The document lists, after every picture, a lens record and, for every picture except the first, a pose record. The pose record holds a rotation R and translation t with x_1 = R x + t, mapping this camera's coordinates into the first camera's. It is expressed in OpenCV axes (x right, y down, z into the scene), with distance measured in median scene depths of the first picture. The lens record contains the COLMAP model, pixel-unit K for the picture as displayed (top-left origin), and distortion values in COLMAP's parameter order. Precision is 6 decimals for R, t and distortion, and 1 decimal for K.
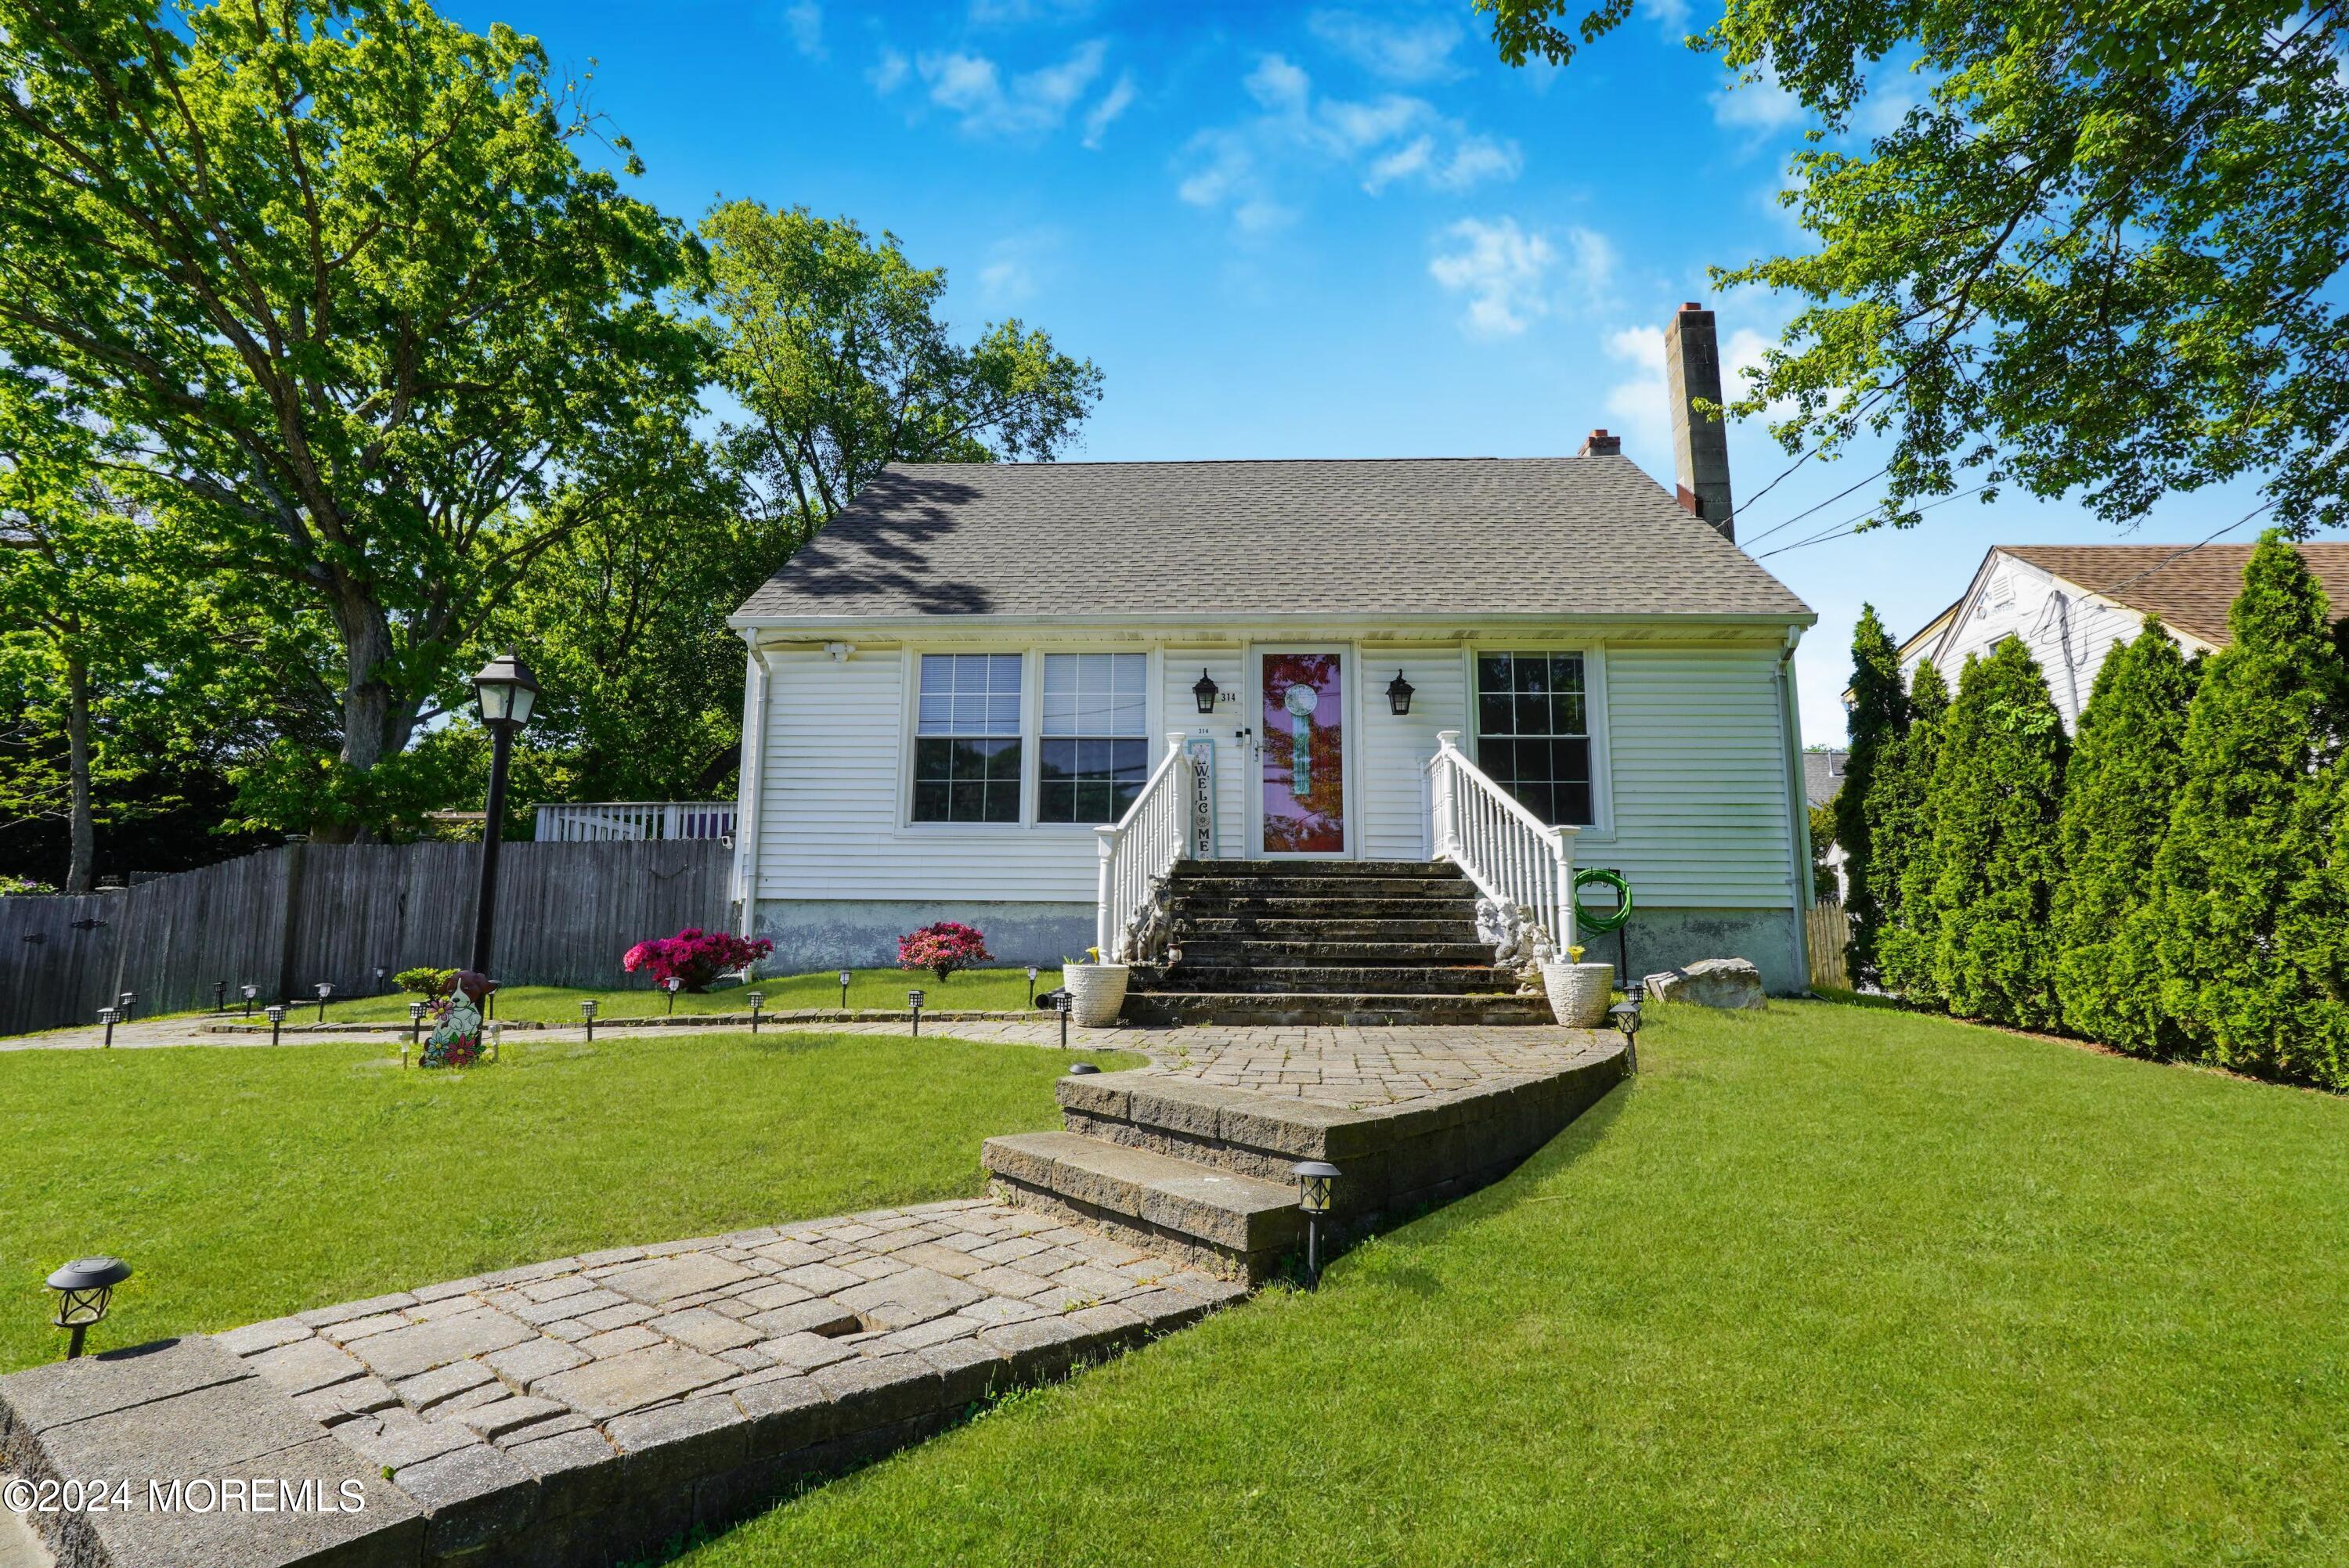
lens RADIAL K [[1107.4, 0, 1175.3], [0, 1107.4, 716.1], [0, 0, 1]] dist [0.000442, 0.000450]
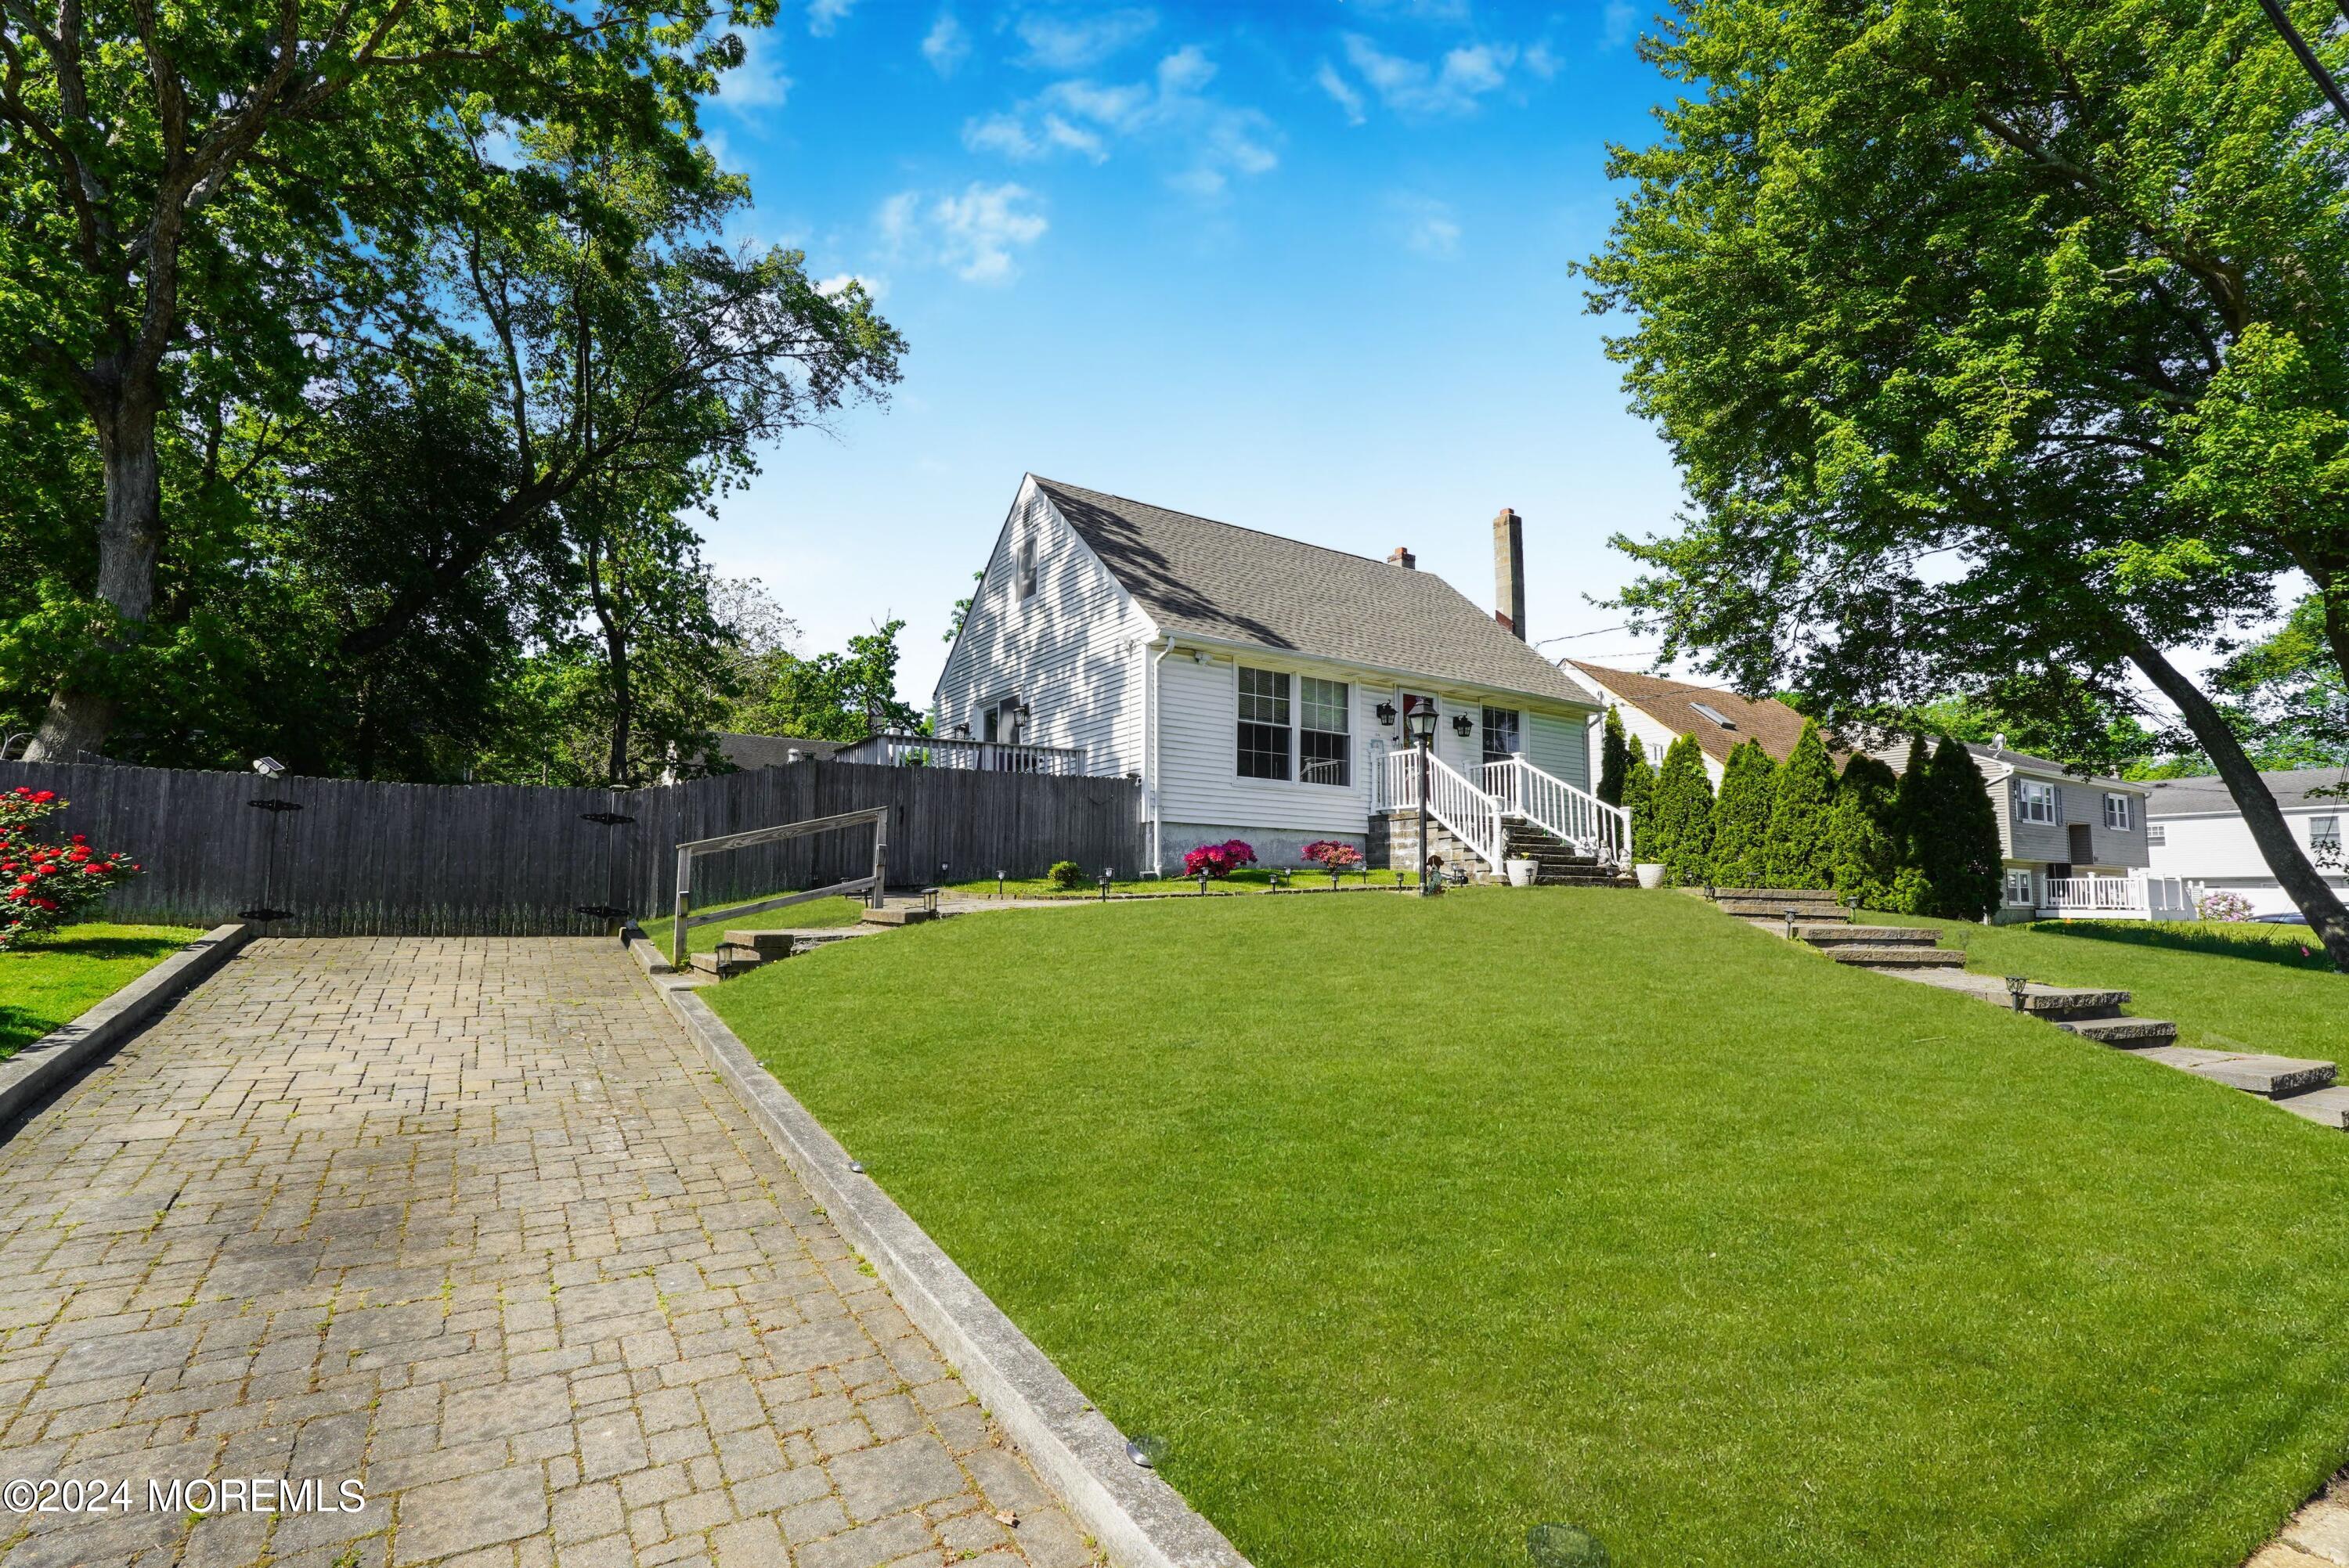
lens RADIAL K [[1084.7, 0, 1174.5], [0, 1084.7, 784.0], [0, 0, 1]] dist [-0.010192, 0.001375]
pose [[0.806308, 0.060219, 0.588422, -1.217586], [-0.132184, 0.987990, 0.080021, -0.004276], [-0.576536, -0.142302, 0.804585, -0.192475]]
